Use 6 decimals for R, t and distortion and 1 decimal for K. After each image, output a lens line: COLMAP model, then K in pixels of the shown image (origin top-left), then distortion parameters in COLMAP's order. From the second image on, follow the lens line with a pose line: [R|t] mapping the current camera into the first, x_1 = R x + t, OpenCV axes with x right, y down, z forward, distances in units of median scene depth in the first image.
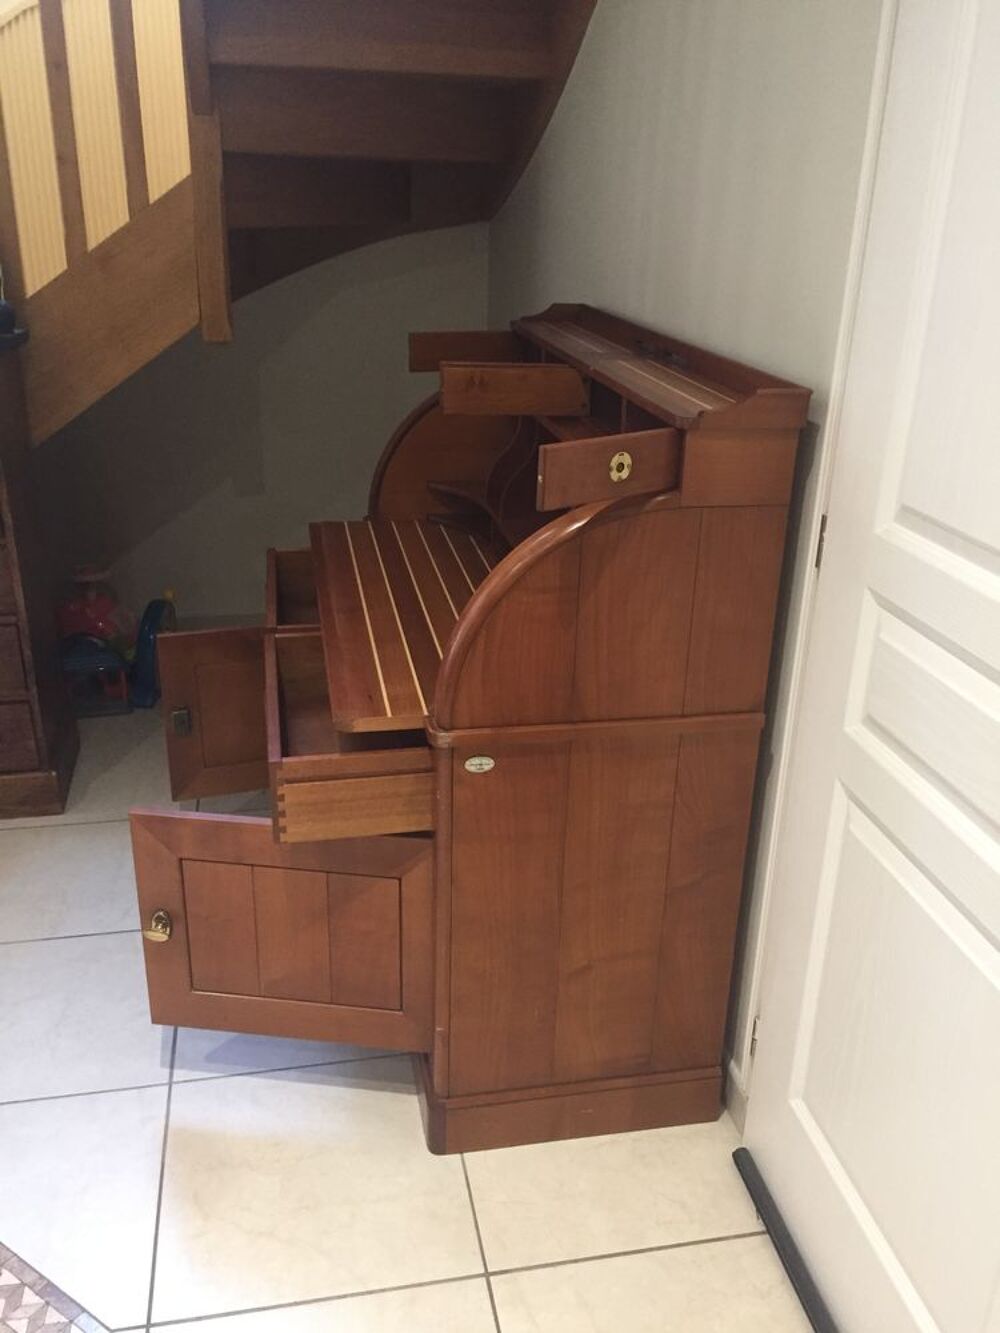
lens RADIAL K [[1158.2, 0, 500.0], [0, 1158.2, 666.5], [0, 0, 1]] dist [0.080389, -0.110315]
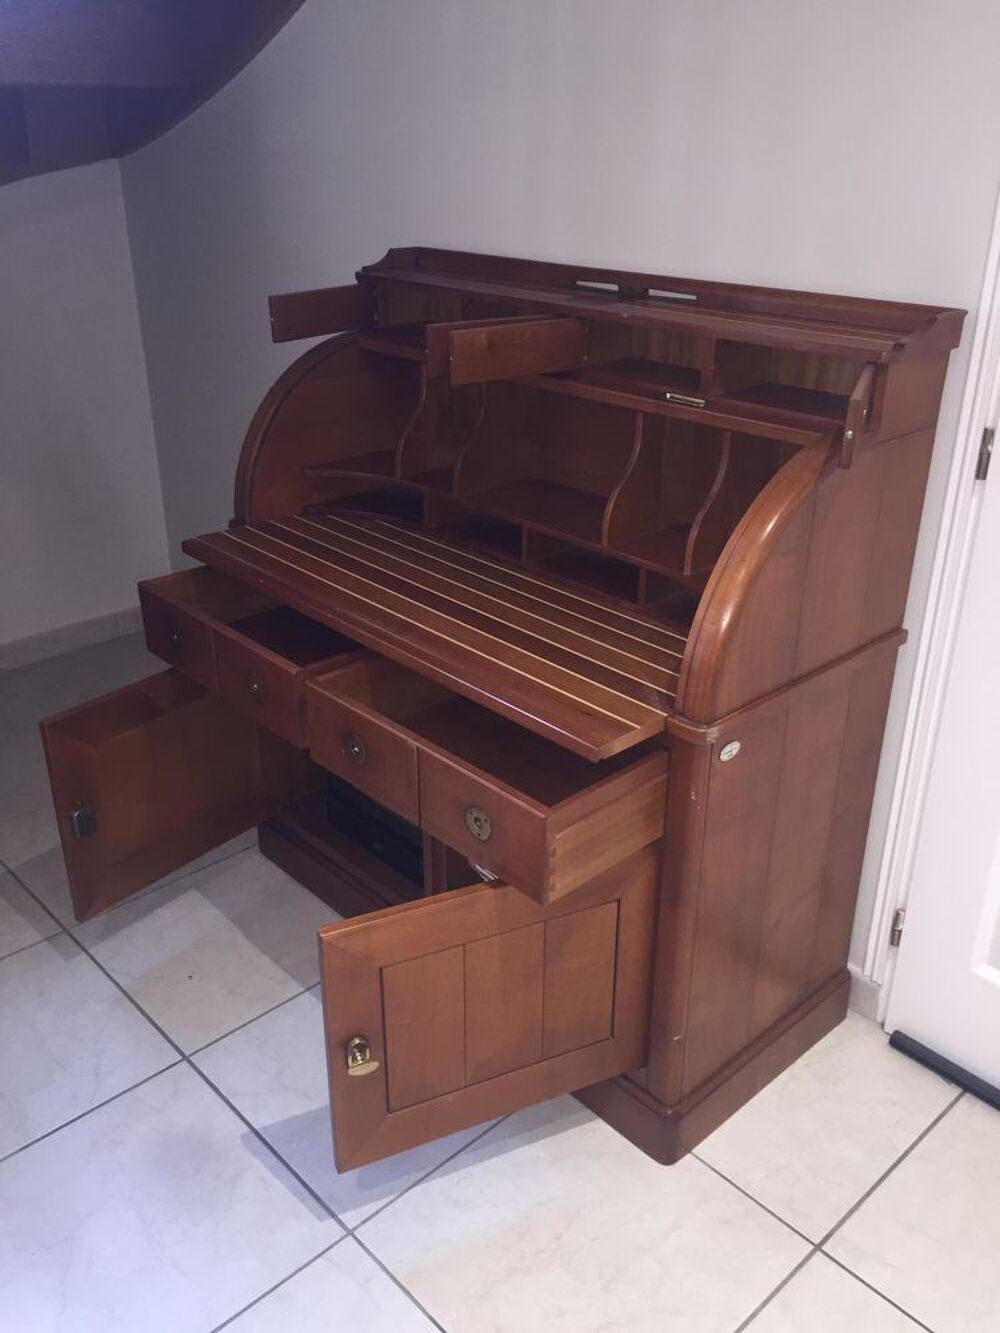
lens RADIAL K [[1158.2, 0, 500.0], [0, 1158.2, 666.5], [0, 0, 1]] dist [0.080389, -0.110315]
pose [[0.847442, -0.244917, 0.471017, -0.566632], [0.218281, 0.969507, 0.111395, -0.119442], [-0.483937, 0.008413, 0.875062, 0.255661]]
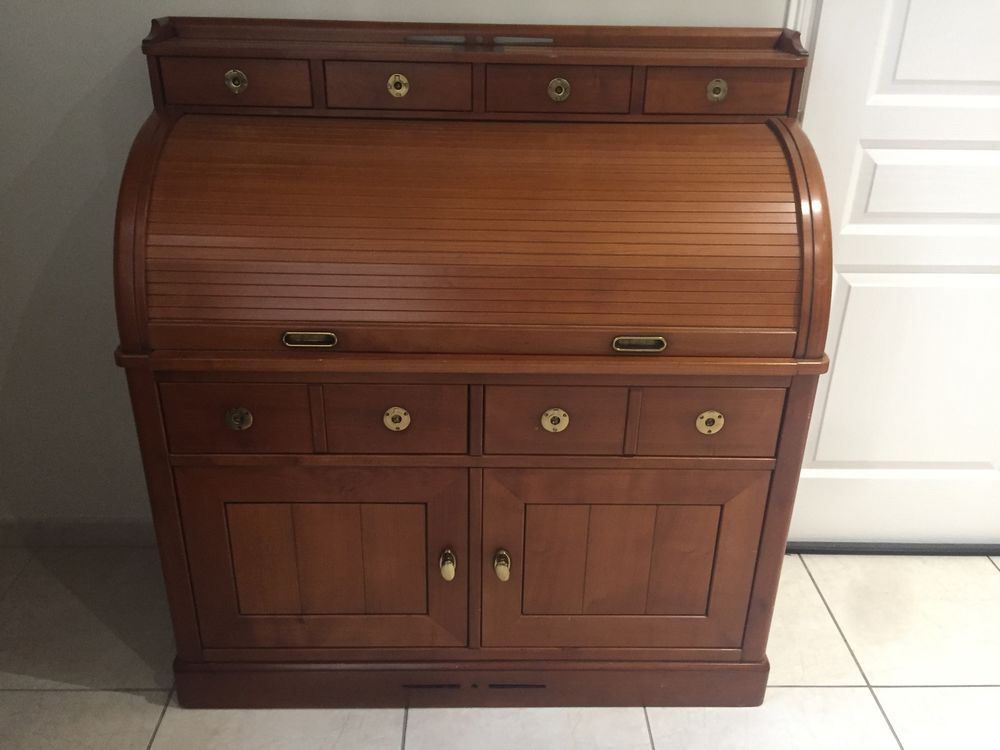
lens RADIAL K [[868.8, 0, 500.0], [0, 868.8, 375.0], [0, 0, 1]] dist [0.080389, -0.110315]
pose [[0.163248, -0.432044, 0.886954, -0.841247], [0.360312, 0.863024, 0.354070, -0.335384], [-0.918436, 0.261779, 0.296558, 0.973912]]
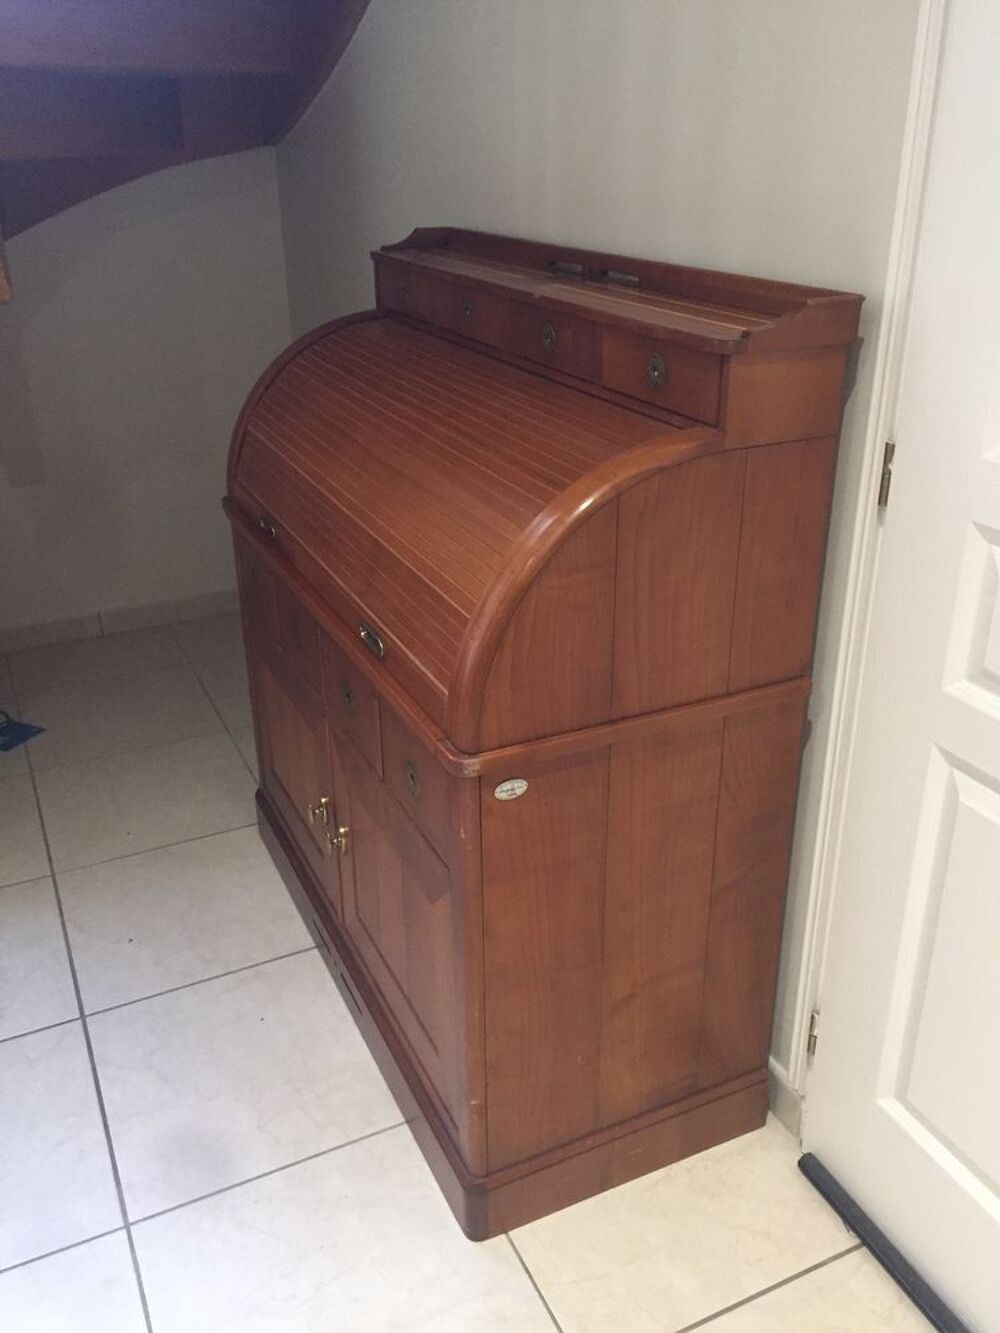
lens RADIAL K [[1158.2, 0, 500.0], [0, 1158.2, 666.5], [0, 0, 1]] dist [0.080389, -0.110315]
pose [[0.968251, -0.135919, 0.209799, -0.175225], [0.126547, 0.990291, 0.057531, -0.046751], [-0.215581, -0.029155, 0.976051, 0.194522]]
